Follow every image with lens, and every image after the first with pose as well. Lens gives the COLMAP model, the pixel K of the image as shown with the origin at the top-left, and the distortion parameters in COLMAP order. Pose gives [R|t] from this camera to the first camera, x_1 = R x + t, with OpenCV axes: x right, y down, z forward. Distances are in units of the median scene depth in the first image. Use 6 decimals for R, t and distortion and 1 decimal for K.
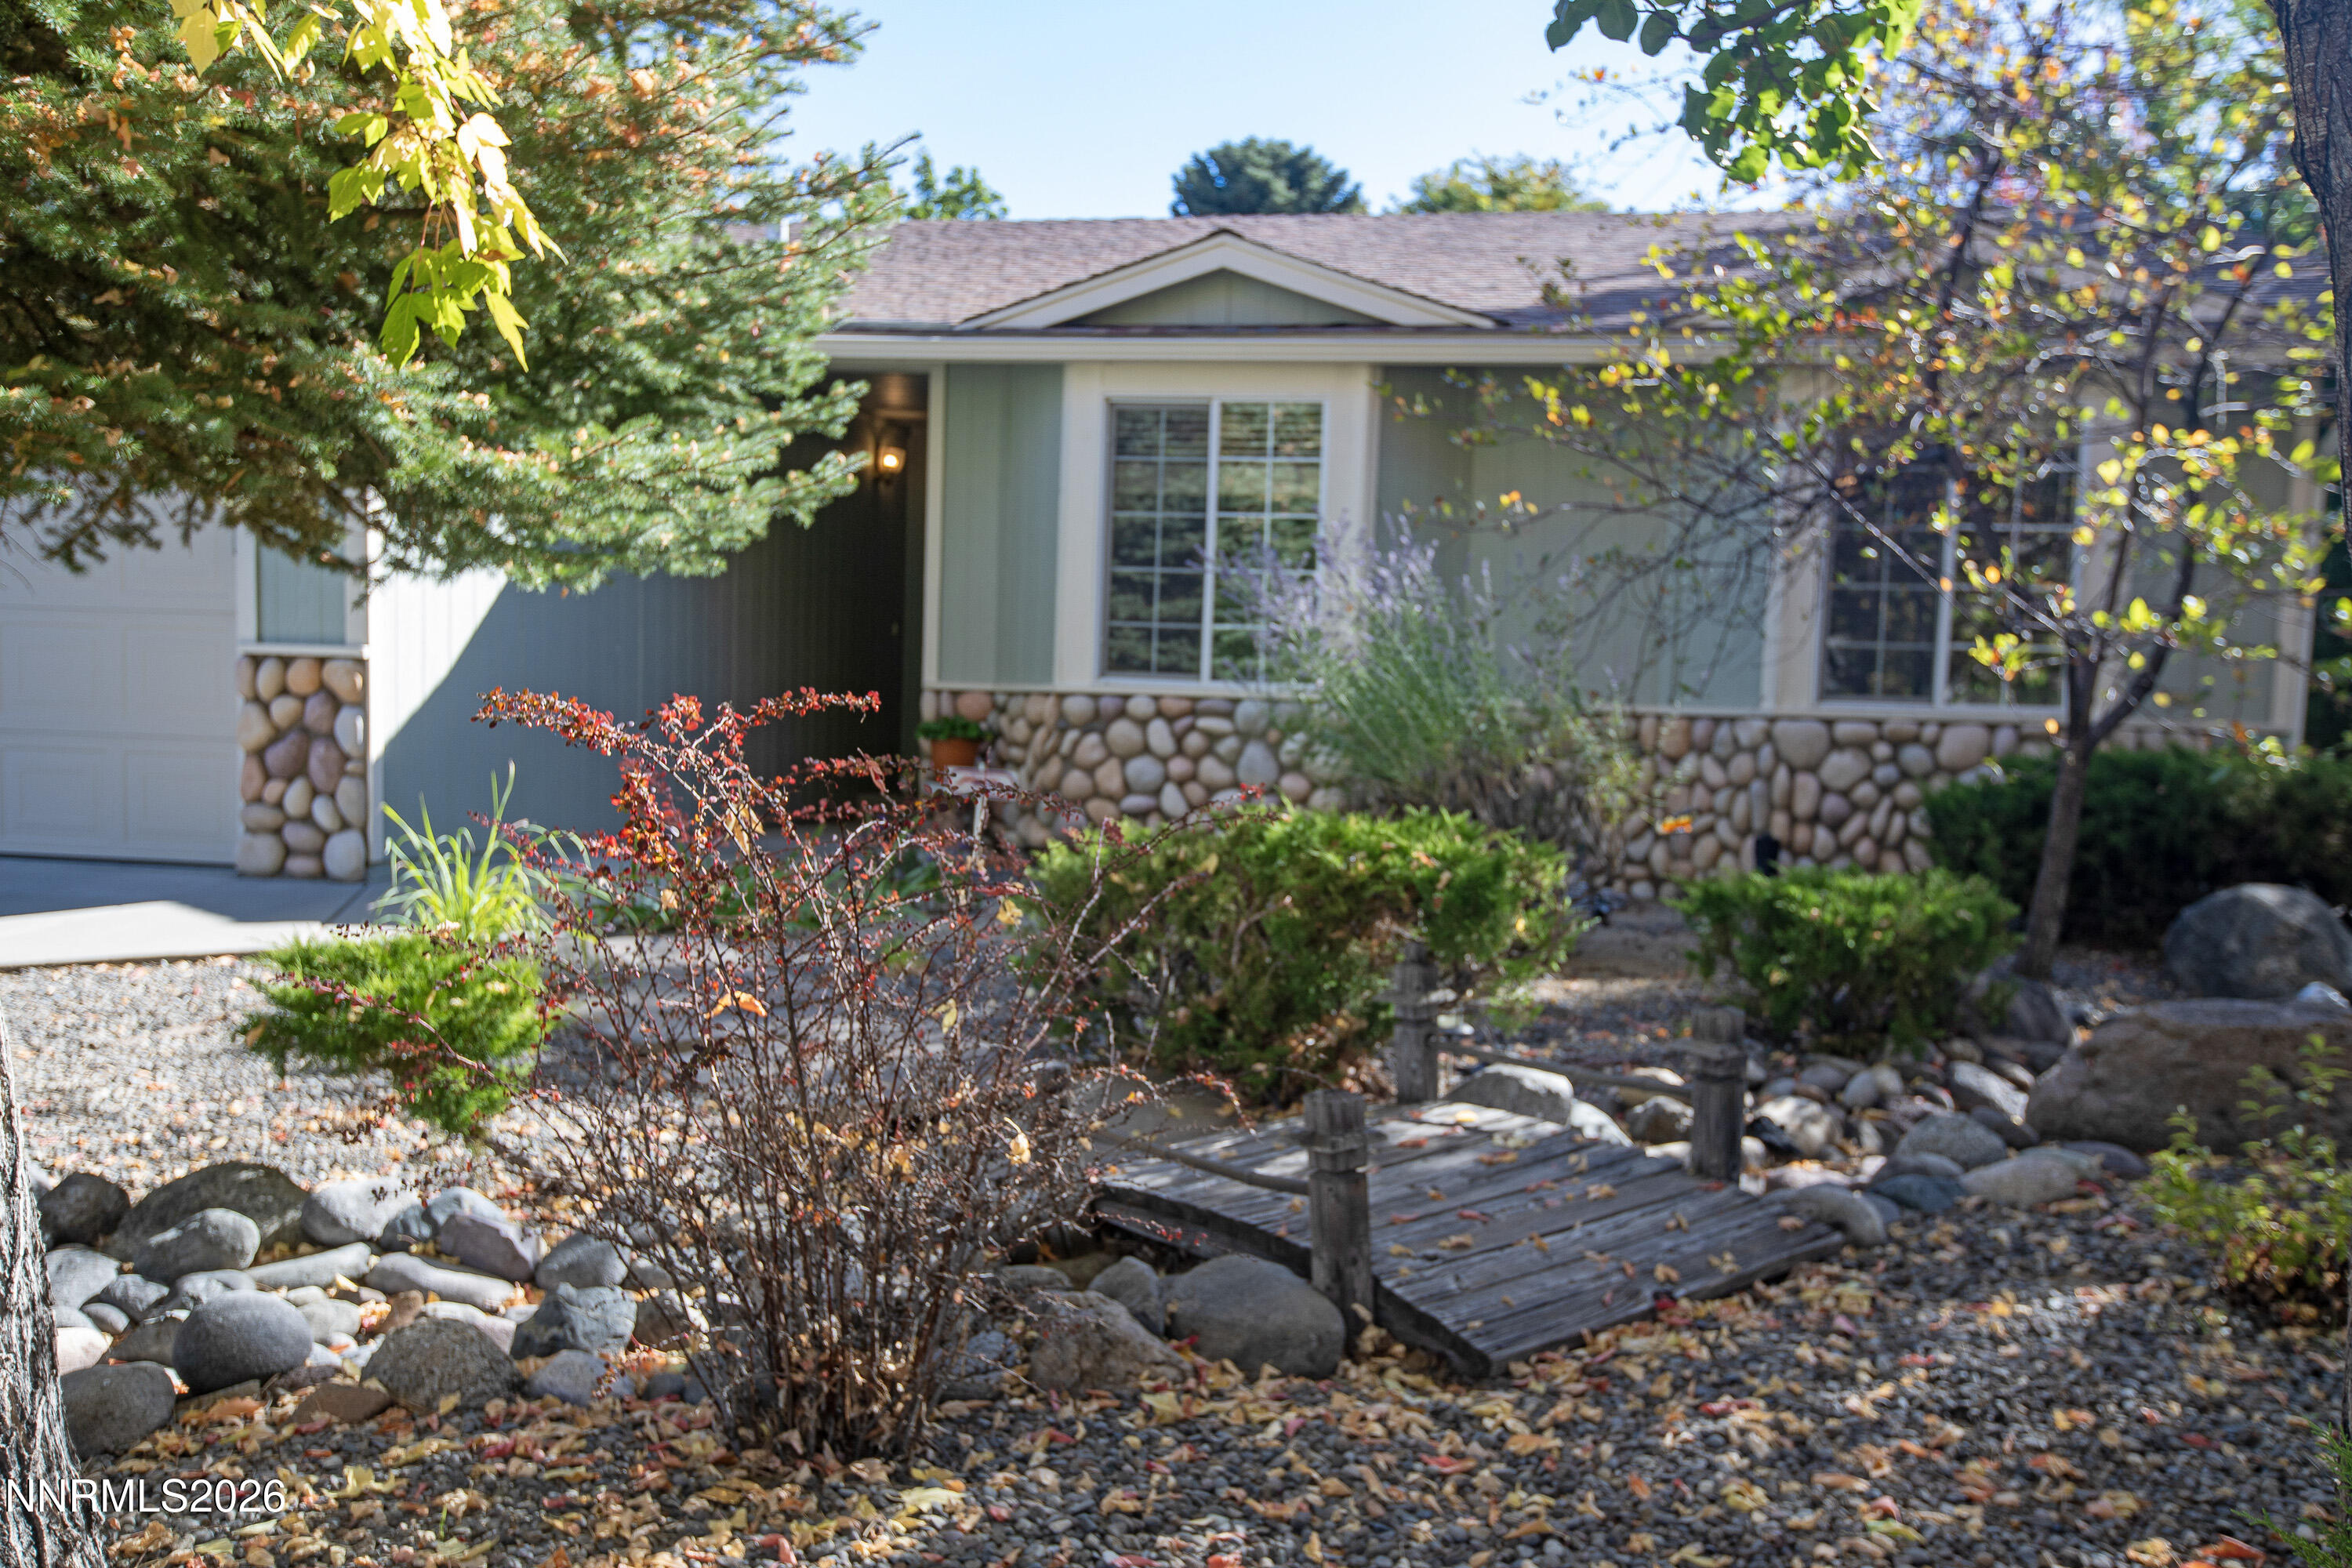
lens RADIAL K [[1895.7, 0, 1173.6], [0, 1895.7, 875.4], [0, 0, 1]] dist [-0.012178, -0.000054]
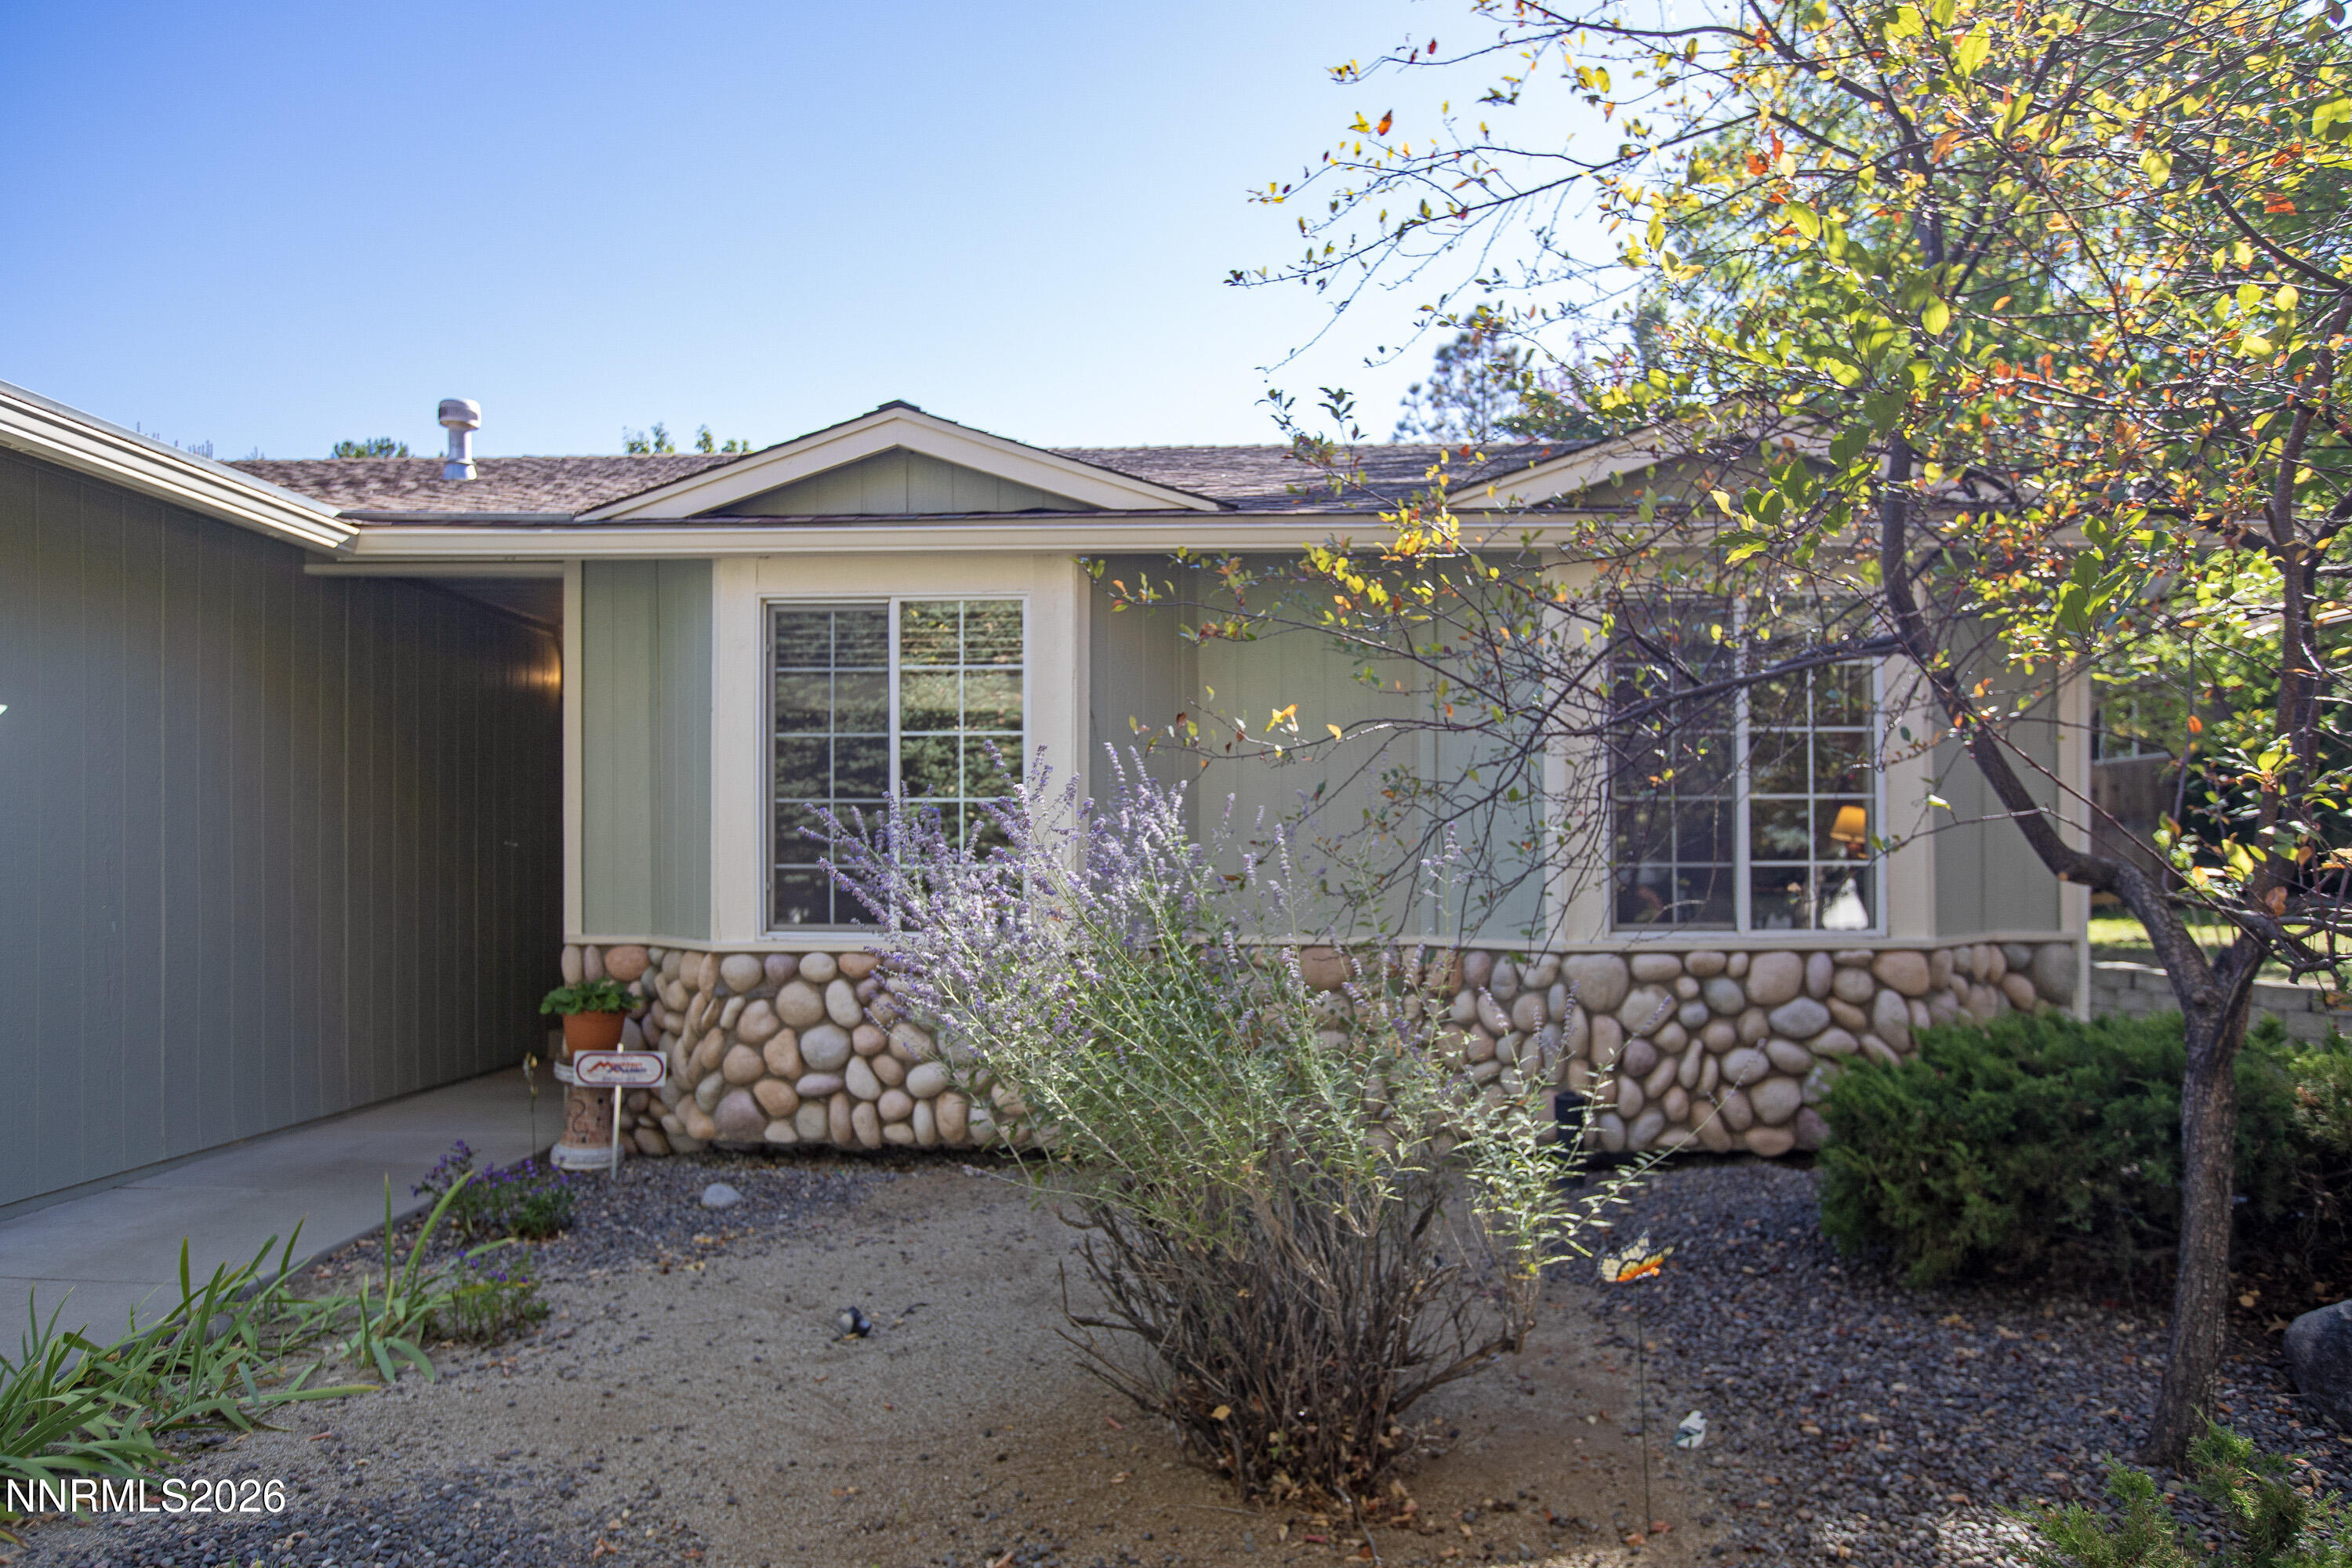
lens RADIAL K [[1392.2, 0, 1177.3], [0, 1392.2, 844.1], [0, 0, 1]] dist [-0.053948, 0.000105]
pose [[0.985469, -0.037757, 0.165607, 0.040397], [0.052592, 0.994895, -0.086132, -0.084173], [-0.161510, 0.093590, 0.982423, 0.391019]]
